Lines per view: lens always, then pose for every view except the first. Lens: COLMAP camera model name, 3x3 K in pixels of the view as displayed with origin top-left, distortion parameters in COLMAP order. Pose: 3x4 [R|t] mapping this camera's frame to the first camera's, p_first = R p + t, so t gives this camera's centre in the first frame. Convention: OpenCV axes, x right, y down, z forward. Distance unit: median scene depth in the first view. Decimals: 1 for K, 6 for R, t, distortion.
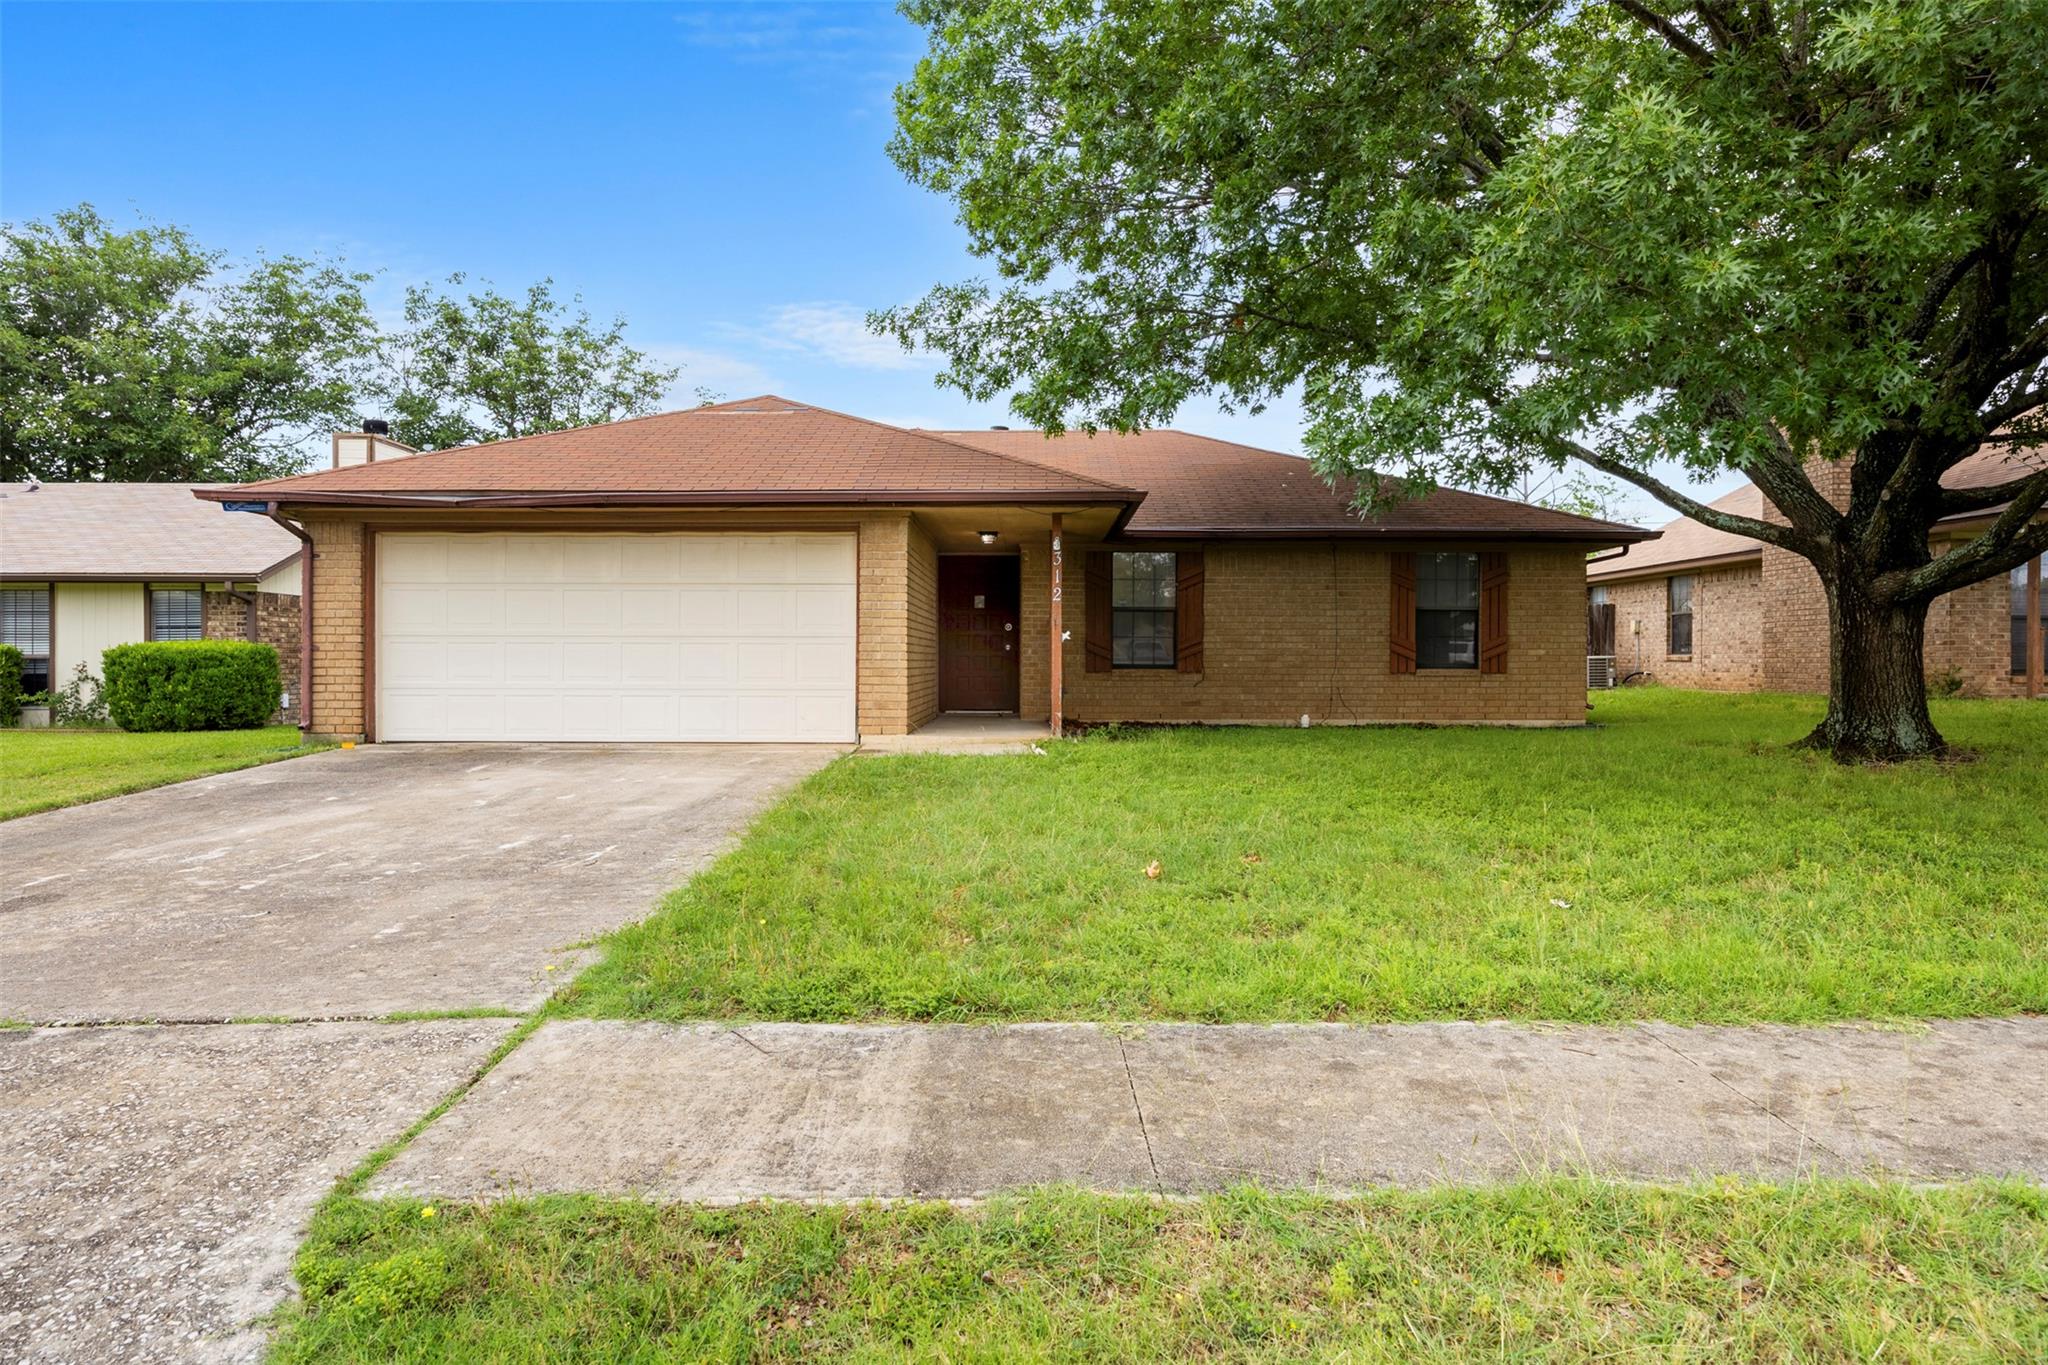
lens RADIAL K [[1249.8, 0, 1023.4], [0, 1249.8, 673.5], [0, 0, 1]] dist [-0.000446, 0.001238]
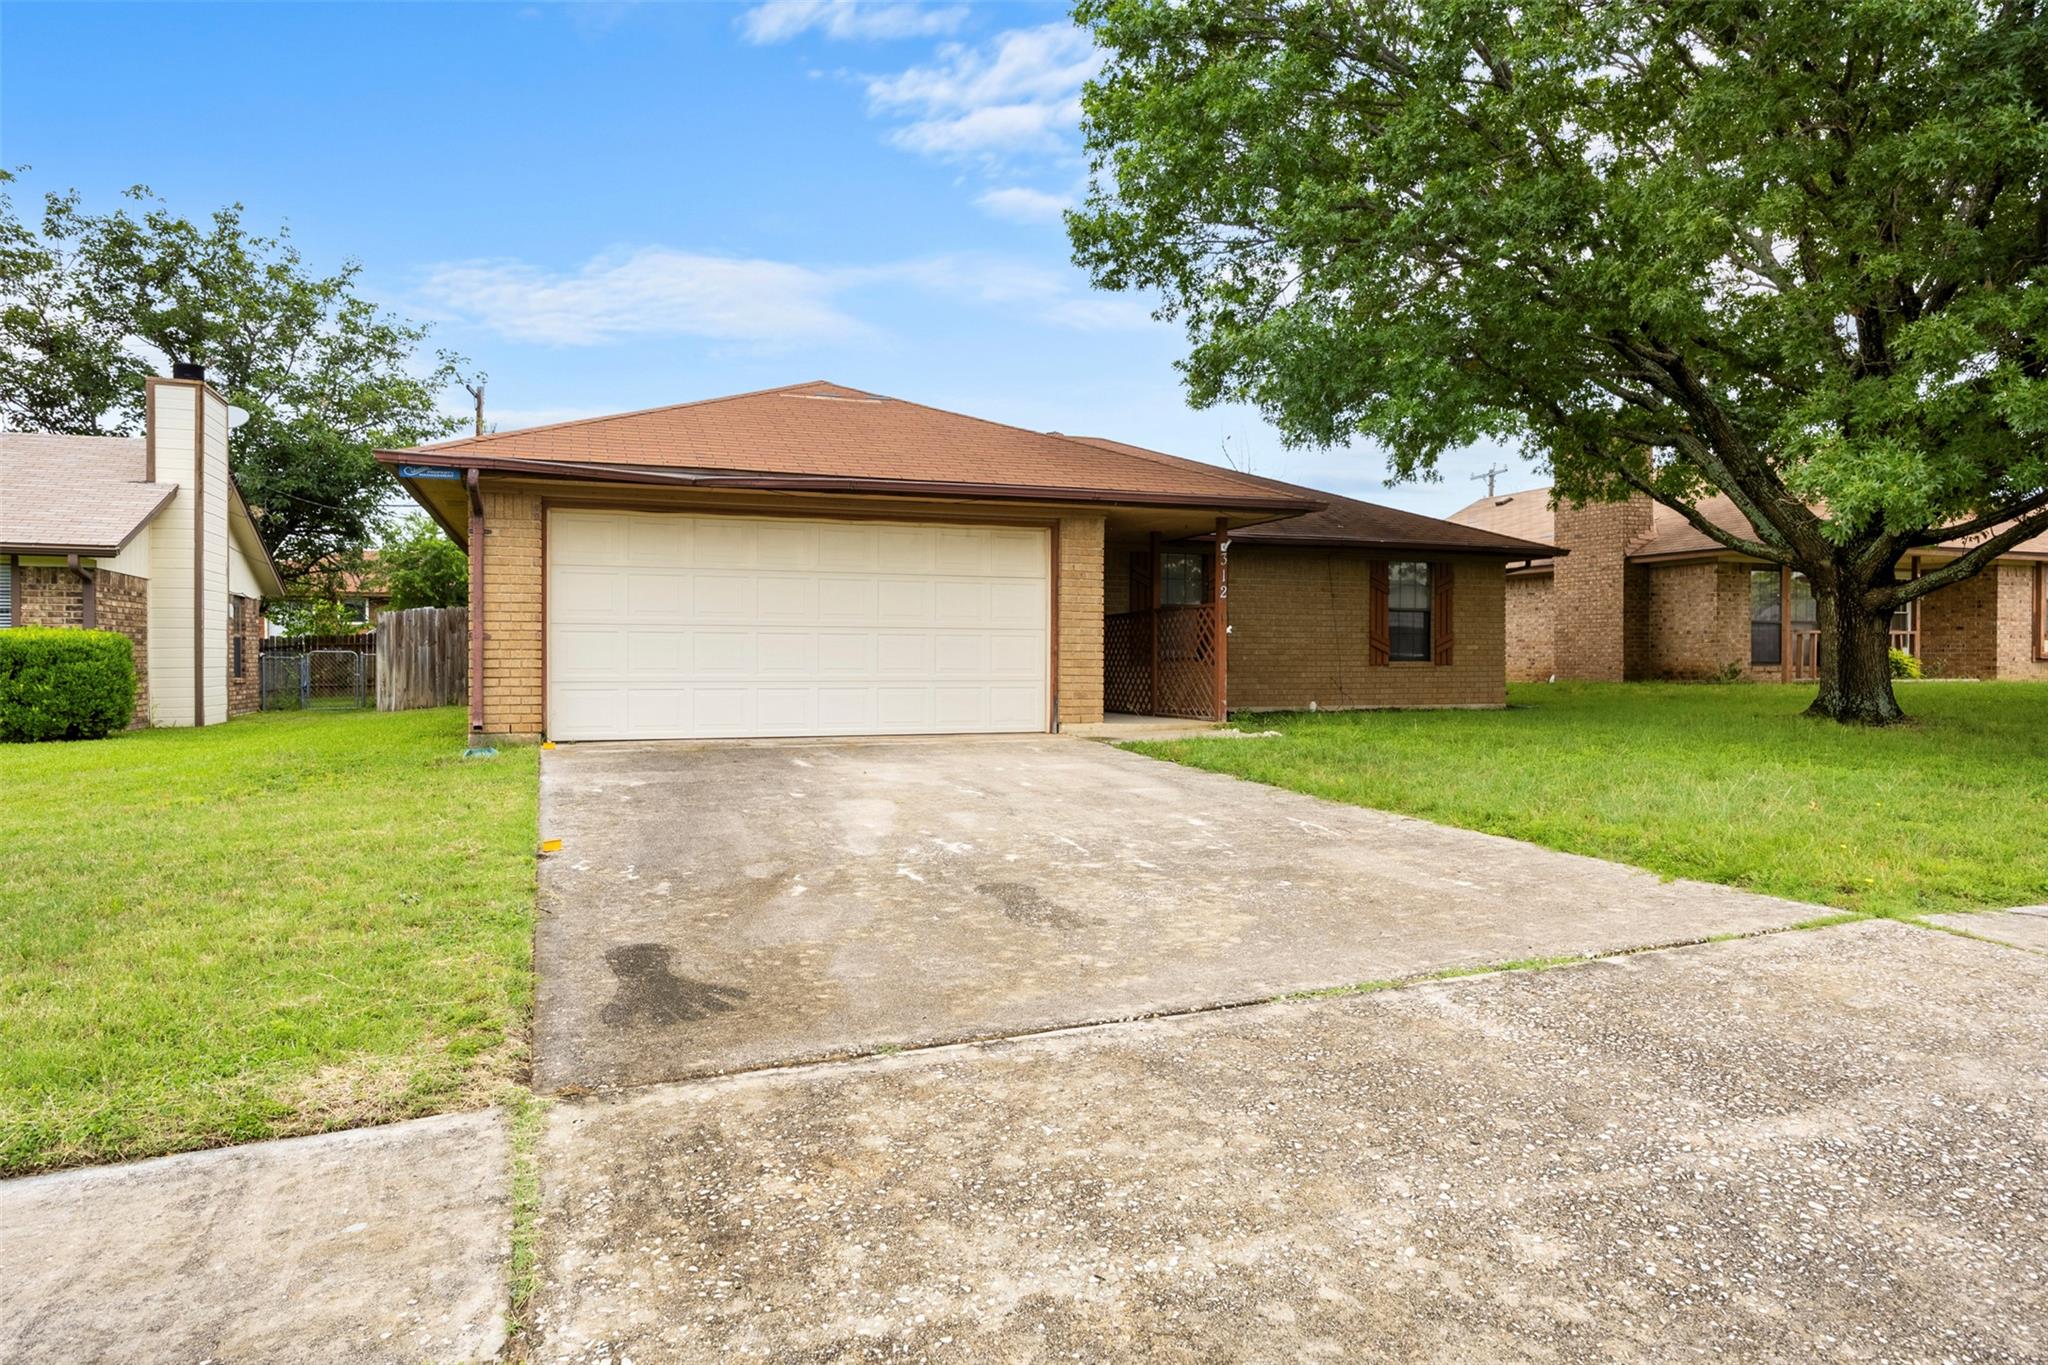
lens RADIAL K [[1249.8, 0, 1037.9], [0, 1249.8, 677.6], [0, 0, 1]] dist [-0.000446, 0.001238]
pose [[0.931406, -0.005338, 0.363942, -0.522475], [0.003691, 0.999980, 0.005221, 0.005249], [-0.363962, -0.003519, 0.931407, 0.039837]]
